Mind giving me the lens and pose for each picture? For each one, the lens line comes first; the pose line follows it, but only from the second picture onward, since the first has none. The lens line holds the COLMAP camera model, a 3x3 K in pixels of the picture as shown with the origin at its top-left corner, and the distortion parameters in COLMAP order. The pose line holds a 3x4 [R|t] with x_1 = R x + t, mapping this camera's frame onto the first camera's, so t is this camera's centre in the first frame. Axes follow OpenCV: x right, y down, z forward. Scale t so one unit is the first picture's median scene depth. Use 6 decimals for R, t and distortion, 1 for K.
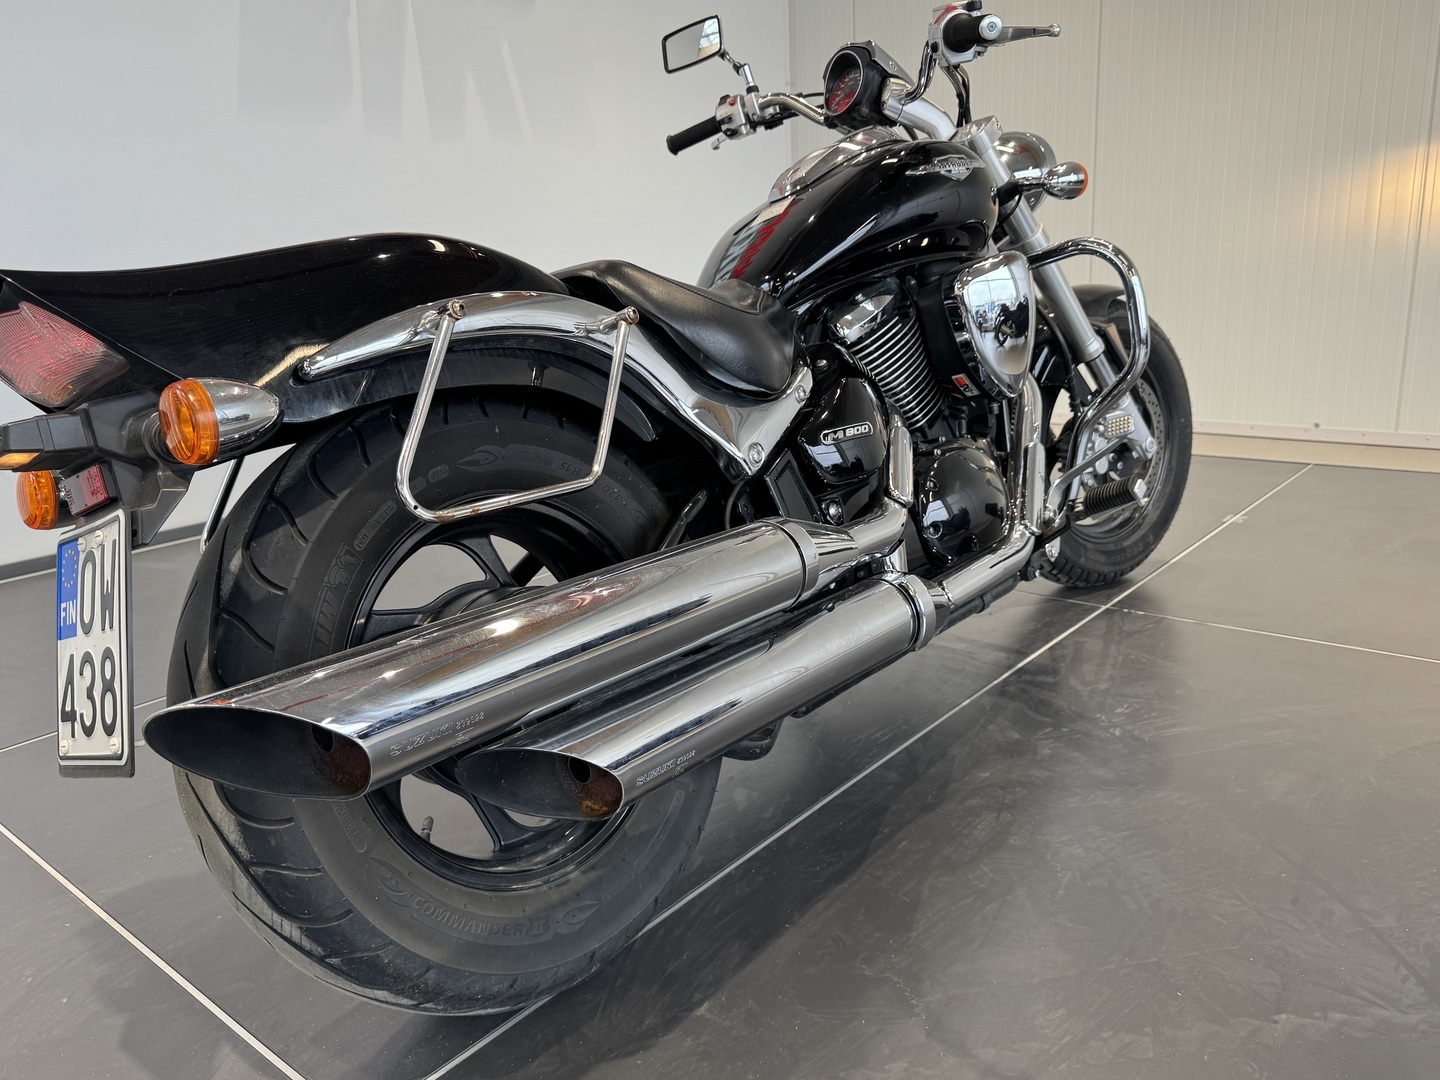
lens RADIAL K [[1081.3, 0, 720.0], [0, 1081.3, 540.0], [0, 0, 1]] dist [0.057258, -0.092719]
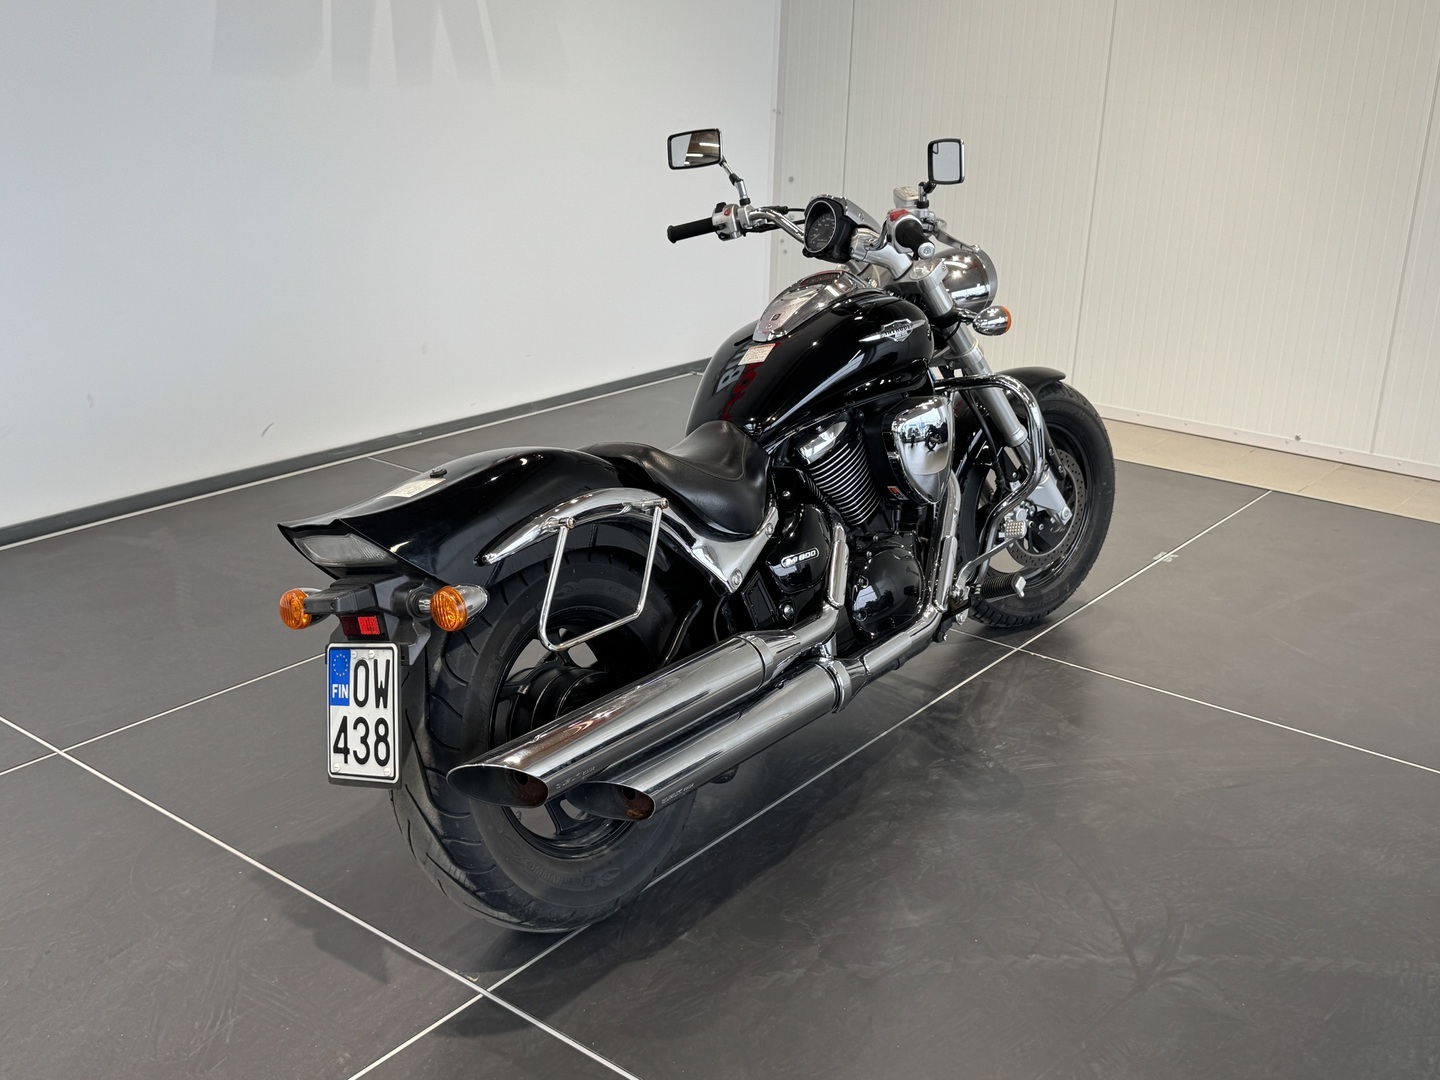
lens RADIAL K [[1495.3, 0, 720.0], [0, 1495.3, 540.0], [0, 0, 1]] dist [0.096633, 0.003113]
pose [[0.997053, 0.056273, 0.052145, -0.097142], [-0.060551, 0.994584, 0.084471, -0.298787], [-0.047109, -0.087380, 0.995061, -1.013170]]
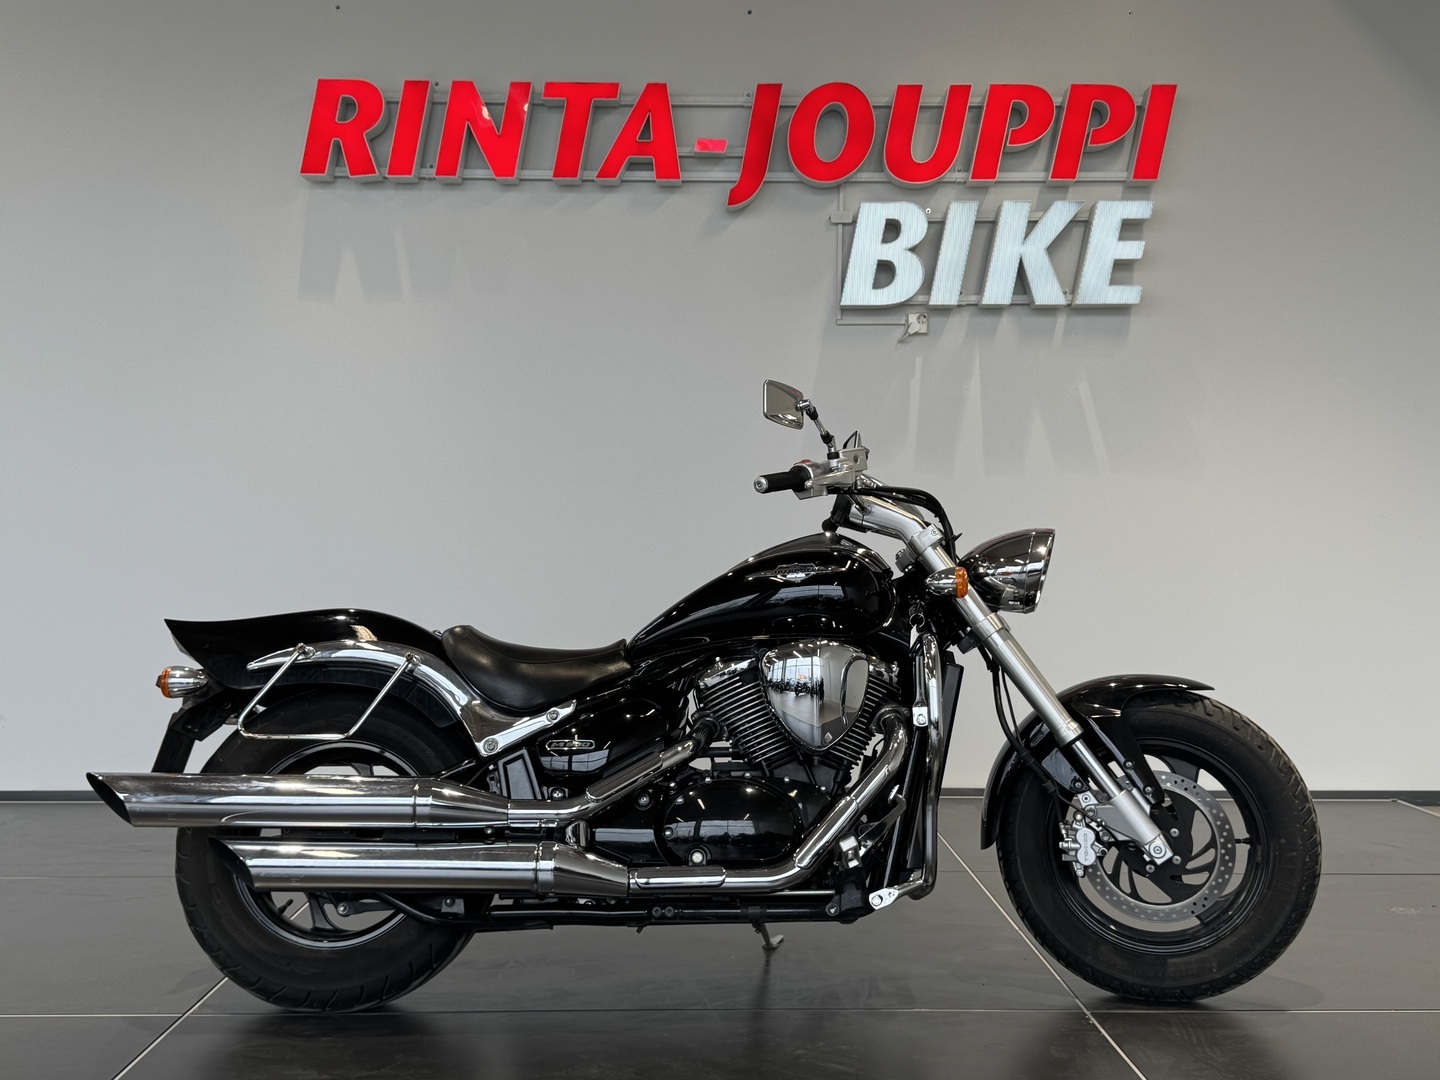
lens RADIAL K [[1495.3, 0, 720.0], [0, 1495.3, 540.0], [0, 0, 1]] dist [0.096633, 0.003113]
pose [[0.636747, 0.034147, -0.770316, 2.005856], [-0.214629, 0.967386, -0.134531, -0.148495], [0.740599, 0.250994, 0.623310, -0.261135]]
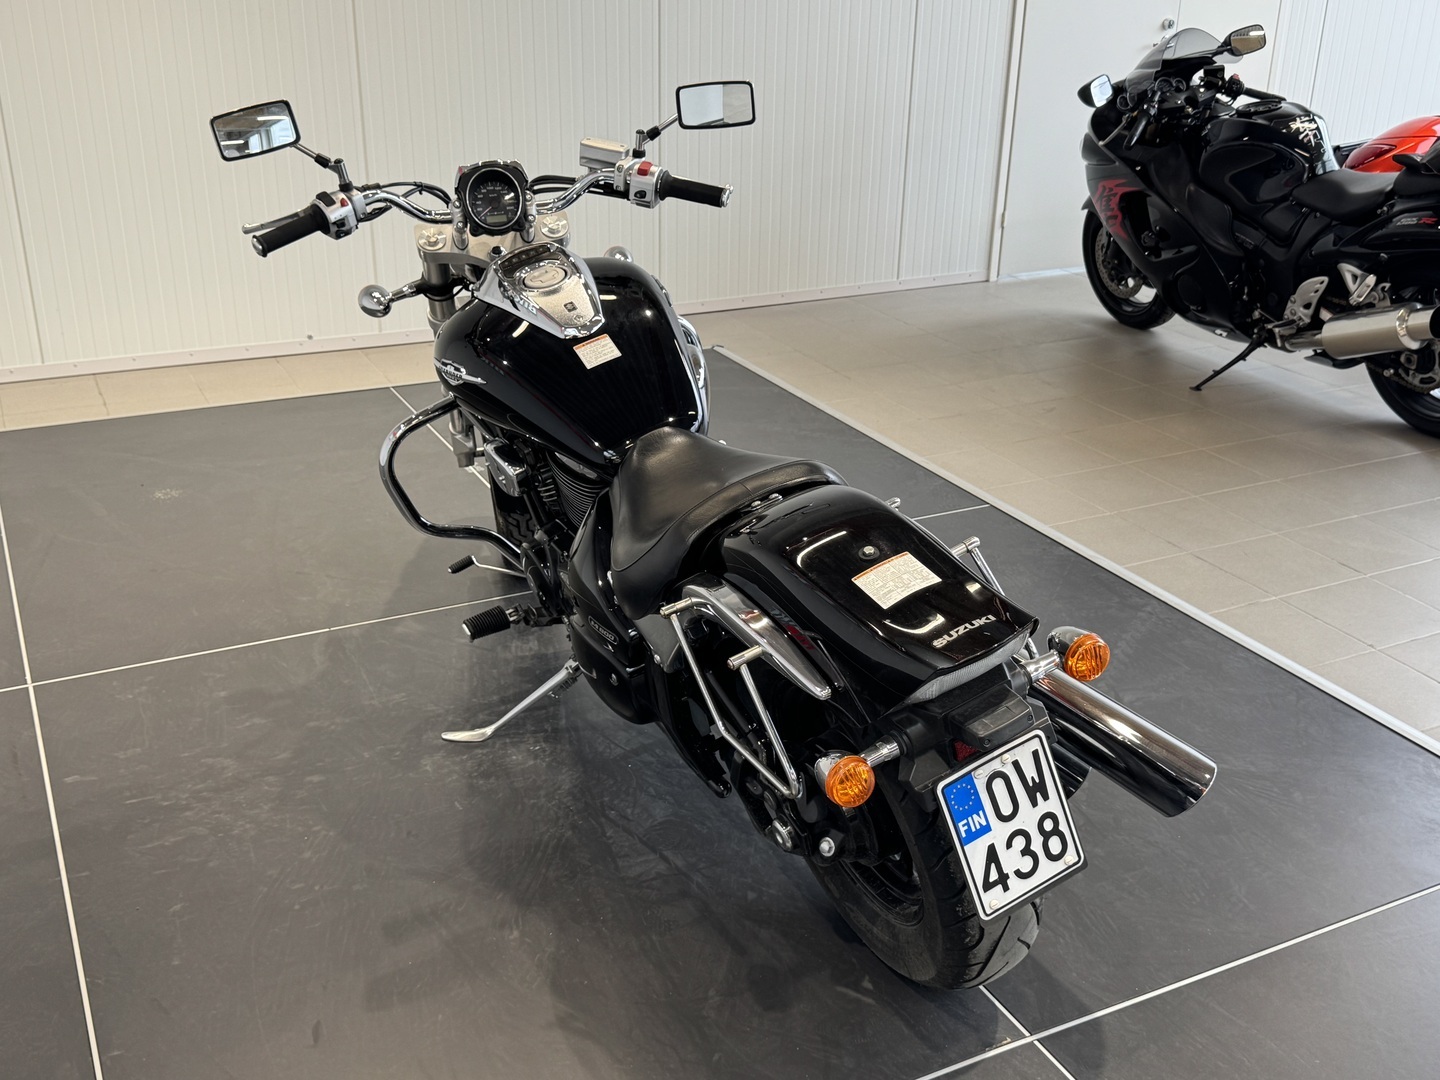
lens RADIAL K [[1495.3, 0, 720.0], [0, 1495.3, 540.0], [0, 0, 1]] dist [0.096633, 0.003113]
pose [[0.390969, -0.311381, 0.866132, -1.713501], [0.193621, 0.947802, 0.253342, -0.631504], [-0.899808, 0.068653, 0.430851, 0.298808]]
